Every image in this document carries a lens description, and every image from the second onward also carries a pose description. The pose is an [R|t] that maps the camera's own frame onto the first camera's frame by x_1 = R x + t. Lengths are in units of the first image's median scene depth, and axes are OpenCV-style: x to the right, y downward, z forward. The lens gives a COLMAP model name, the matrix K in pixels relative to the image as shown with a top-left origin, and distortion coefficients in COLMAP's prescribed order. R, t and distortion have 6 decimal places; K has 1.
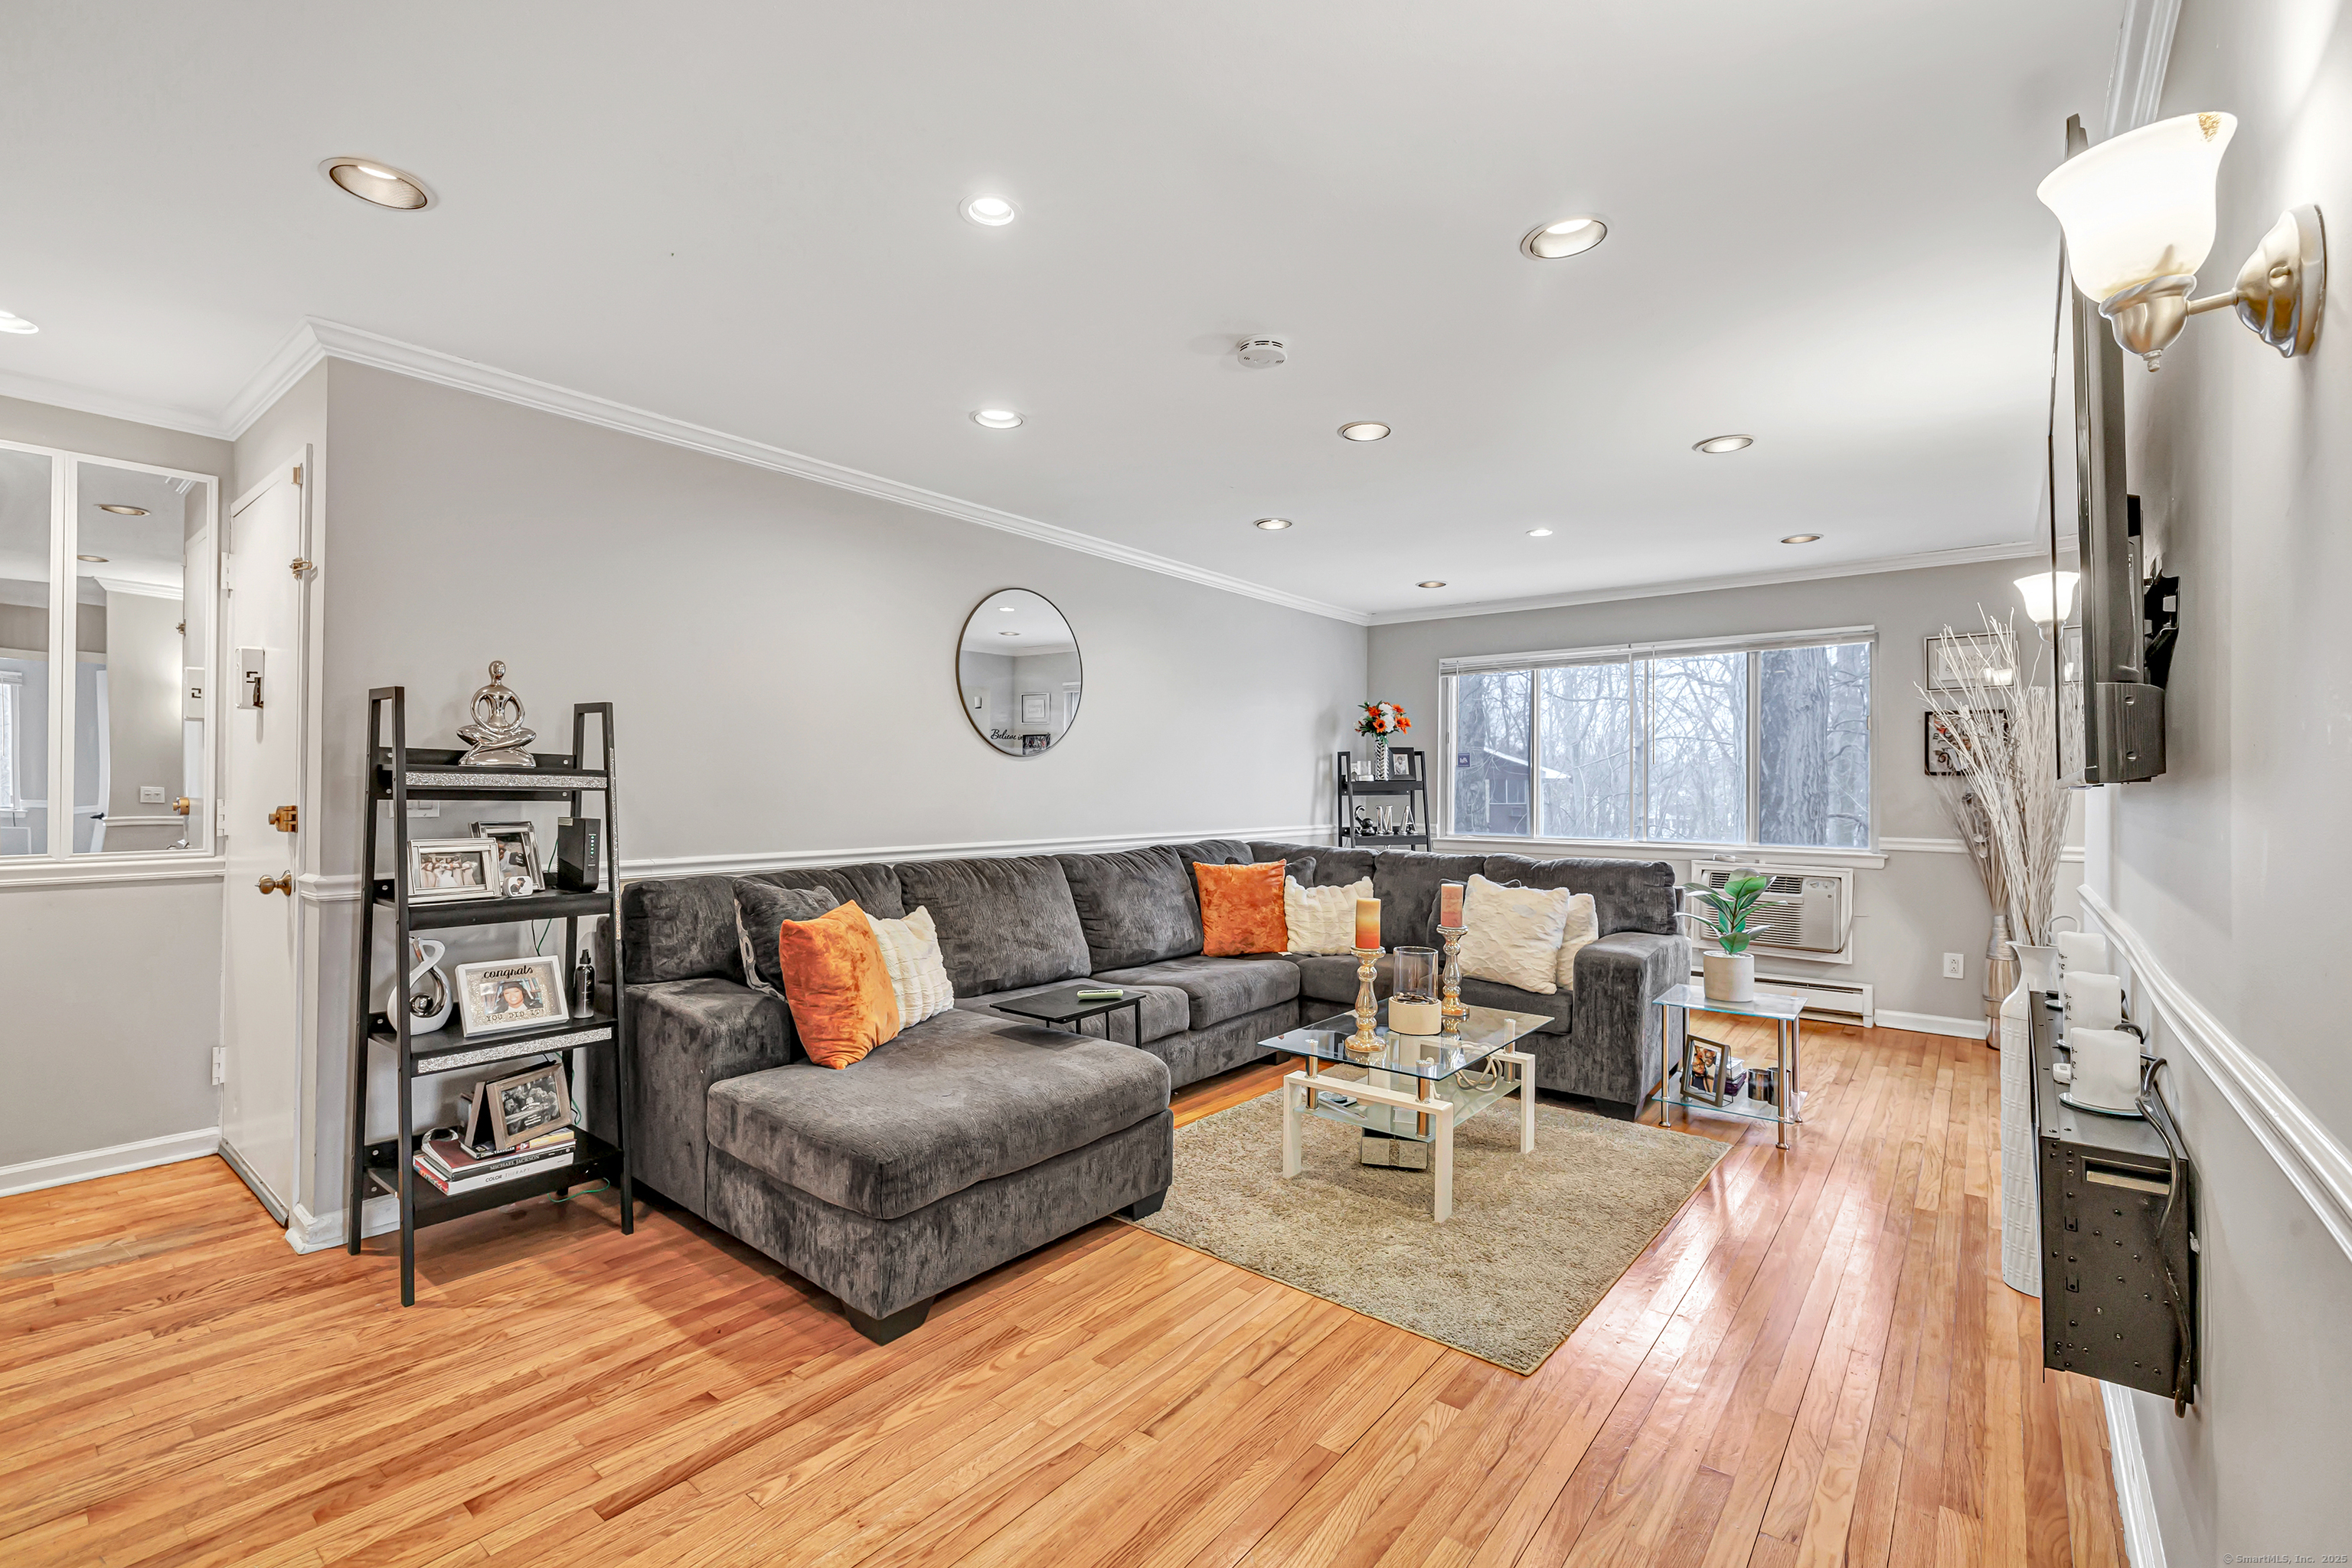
lens RADIAL K [[1023.4, 0, 1164.4], [0, 1023.4, 781.4], [0, 0, 1]] dist [0.002231, -0.000081]
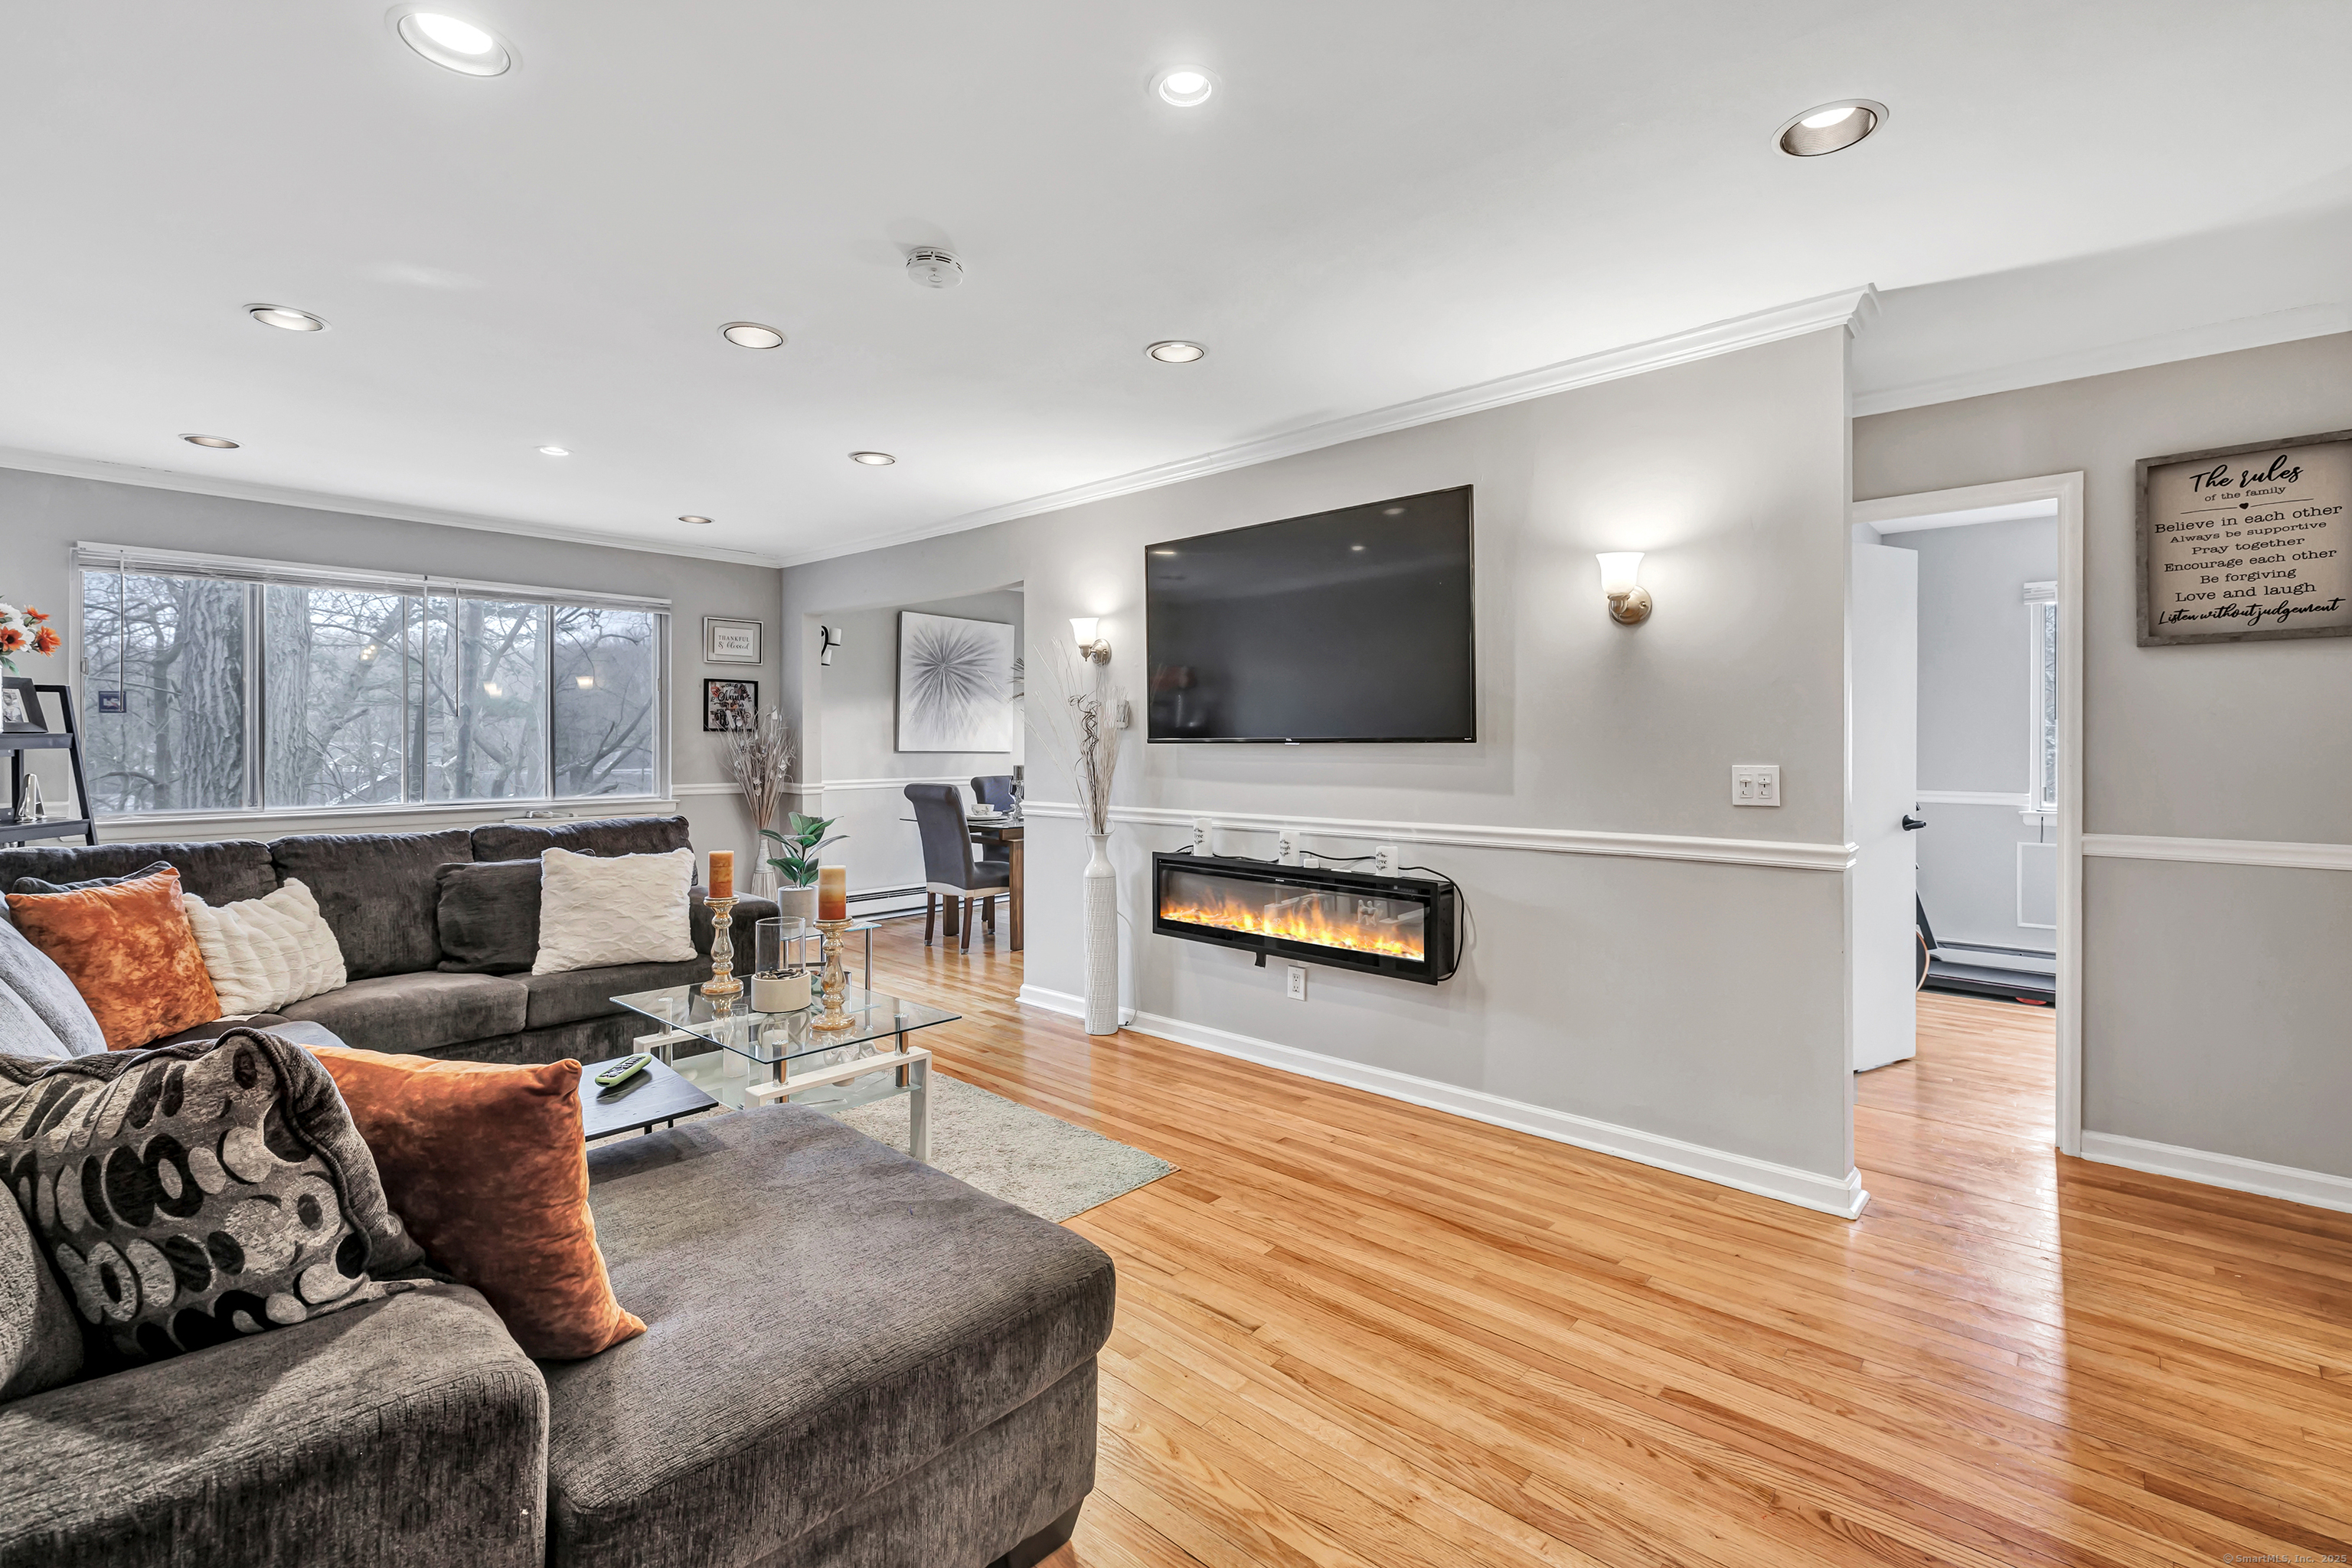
lens RADIAL K [[1023.4, 0, 1155.1], [0, 1023.4, 740.5], [0, 0, 1]] dist [0.002231, -0.000081]
pose [[0.074602, -0.001425, 0.997212, -0.467811], [-0.005101, 0.999985, 0.001810, -0.000673], [-0.997200, -0.005222, 0.074593, 0.426514]]
